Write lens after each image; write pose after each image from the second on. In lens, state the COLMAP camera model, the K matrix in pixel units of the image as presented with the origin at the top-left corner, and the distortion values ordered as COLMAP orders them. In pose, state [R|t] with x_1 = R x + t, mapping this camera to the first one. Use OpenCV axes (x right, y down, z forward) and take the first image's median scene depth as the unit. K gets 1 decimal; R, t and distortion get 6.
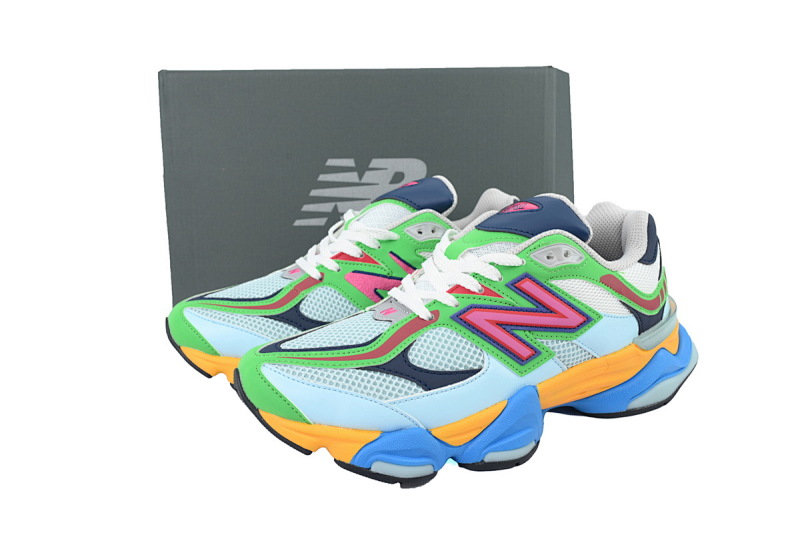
lens RADIAL K [[645.3, 0, 400.0], [0, 645.3, 266.5], [0, 0, 1]] dist [0.005100, -0.000674]
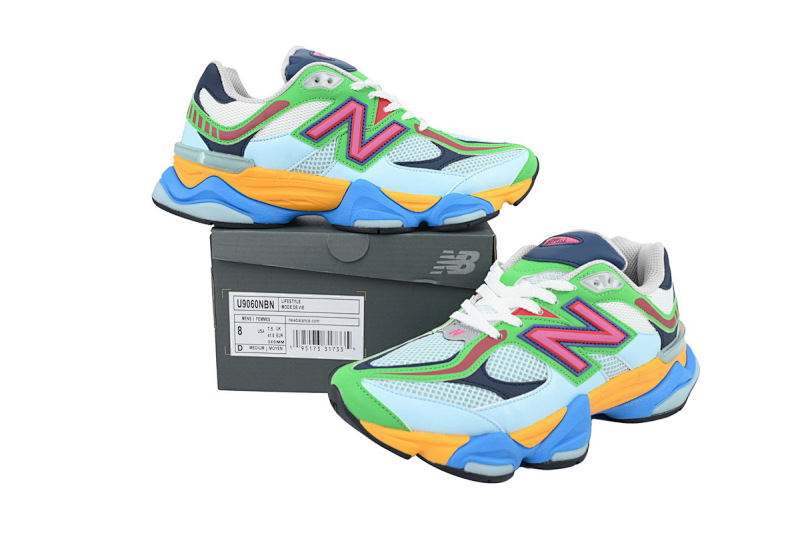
lens RADIAL K [[645.3, 0, 400.0], [0, 645.3, 266.5], [0, 0, 1]] dist [0.005100, -0.000674]
pose [[0.992762, -0.002042, 0.120081, -0.267954], [0.008197, 0.998676, -0.050781, 0.011776], [-0.119819, 0.051397, 0.991464, -0.123704]]
